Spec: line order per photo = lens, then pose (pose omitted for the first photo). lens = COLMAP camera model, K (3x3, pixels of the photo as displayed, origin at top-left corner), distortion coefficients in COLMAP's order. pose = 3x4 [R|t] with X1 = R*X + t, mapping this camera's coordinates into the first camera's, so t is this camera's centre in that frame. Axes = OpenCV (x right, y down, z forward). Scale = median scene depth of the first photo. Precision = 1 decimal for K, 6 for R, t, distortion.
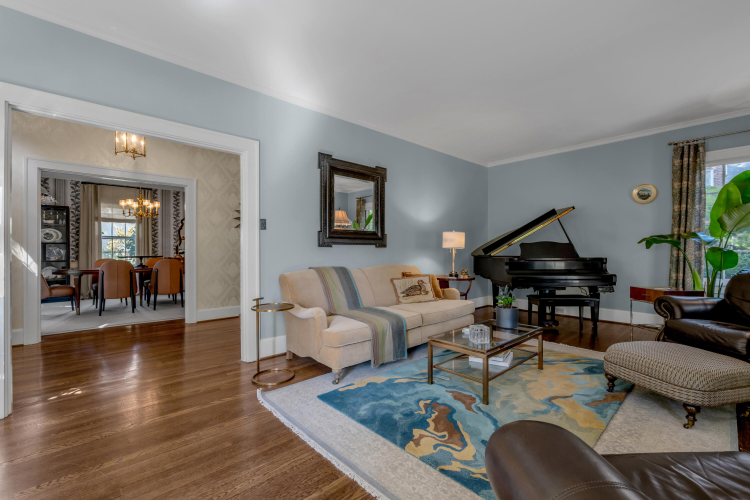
lens RADIAL K [[323.2, 0, 375.7], [0, 323.2, 251.4], [0, 0, 1]] dist [-0.010250, 0.000016]
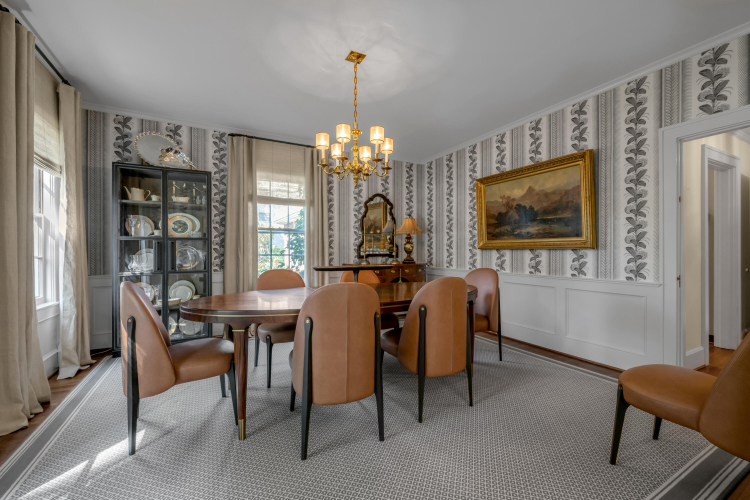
lens RADIAL K [[306.6, 0, 375.0], [0, 306.6, 253.1], [0, 0, 1]] dist [-0.001329, -0.000094]
pose [[0.963141, 0.001613, -0.268991, -0.517844], [-0.002276, 0.999995, -0.002153, -0.000518], [0.268986, 0.002686, 0.963140, 0.541114]]
